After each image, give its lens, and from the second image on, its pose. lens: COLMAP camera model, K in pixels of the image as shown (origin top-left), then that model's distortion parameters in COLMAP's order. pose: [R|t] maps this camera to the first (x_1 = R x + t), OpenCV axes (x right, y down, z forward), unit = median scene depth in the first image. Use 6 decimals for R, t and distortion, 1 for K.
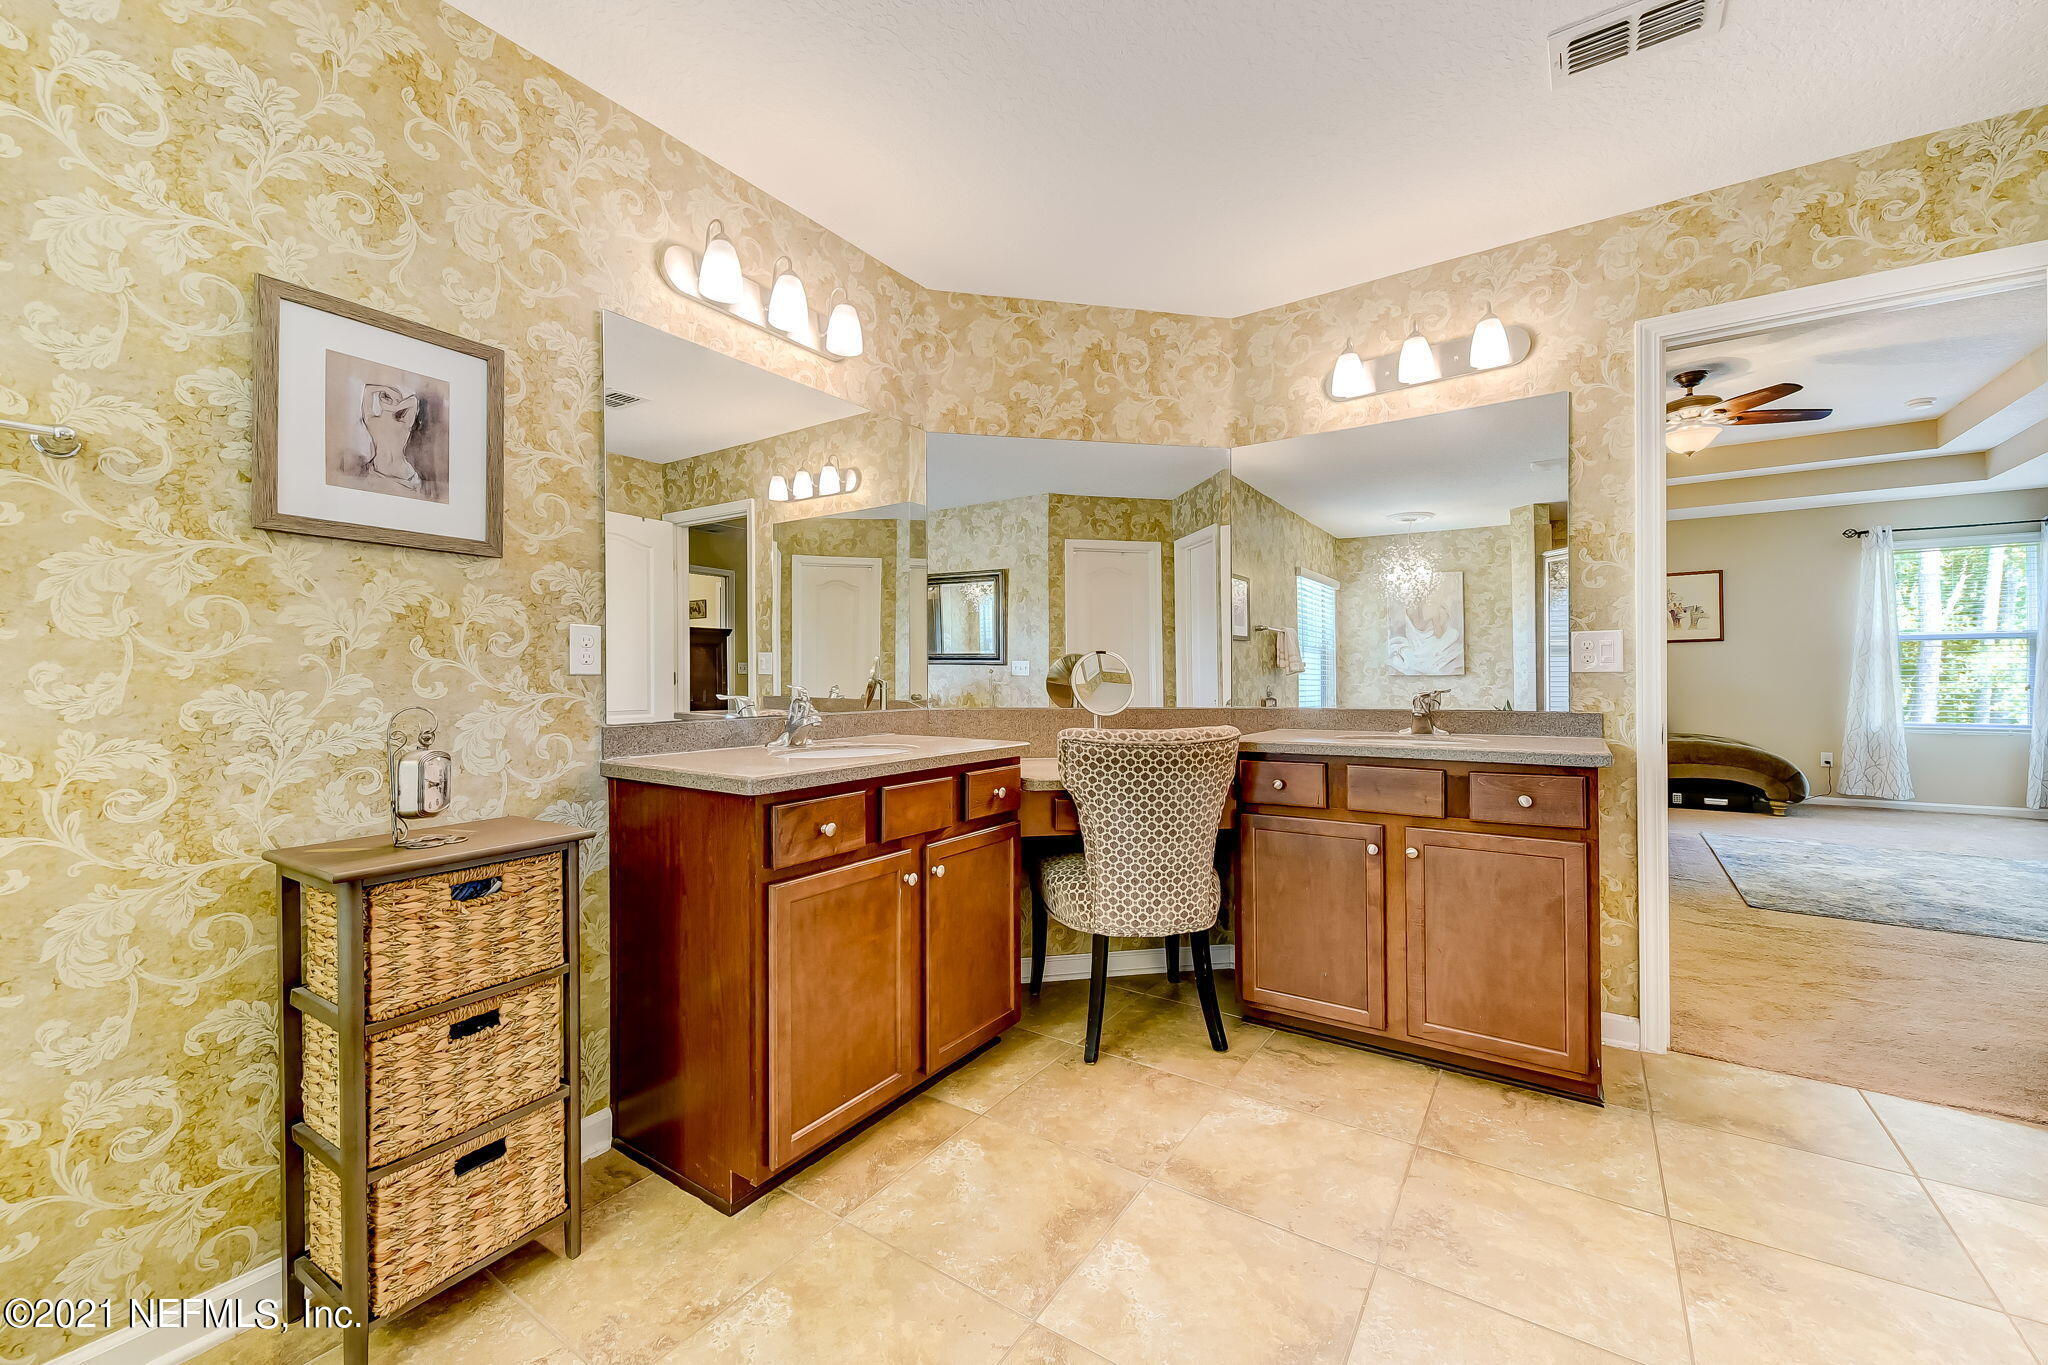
lens RADIAL K [[815.9, 0, 1024.0], [0, 815.9, 682.5], [0, 0, 1]] dist [0.001240, -0.000010]
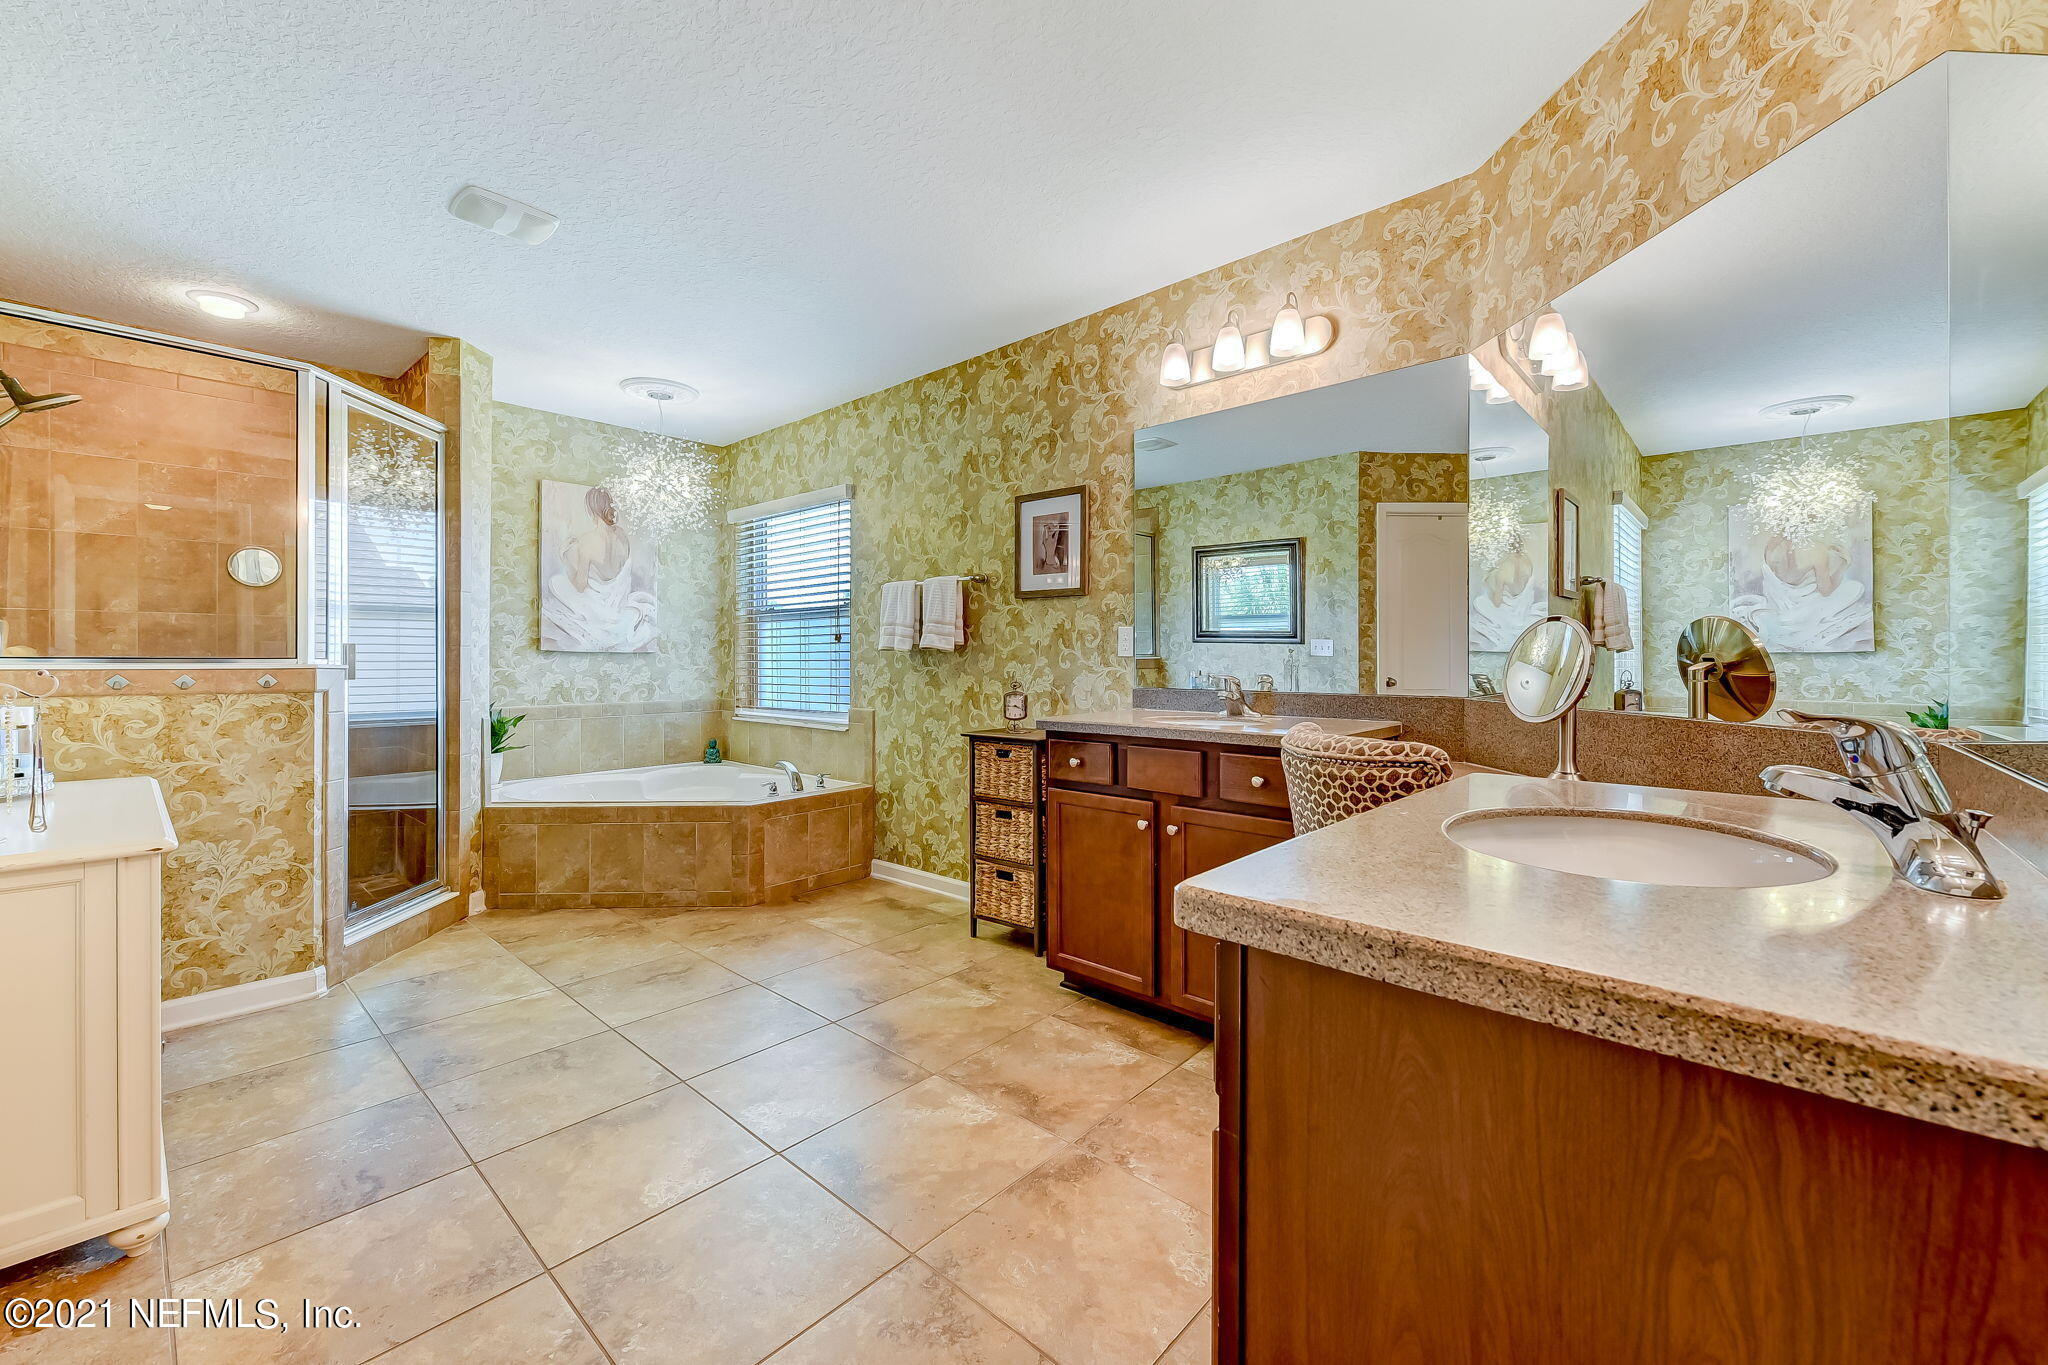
lens RADIAL K [[817.5, 0, 1031.6], [0, 817.5, 669.5], [0, 0, 1]] dist [0.000454, -0.000238]
pose [[-0.150516, 0.017394, -0.988455, 1.274190], [-0.008502, 0.999785, 0.018888, -0.015438], [0.988571, 0.011247, -0.150336, 1.188045]]
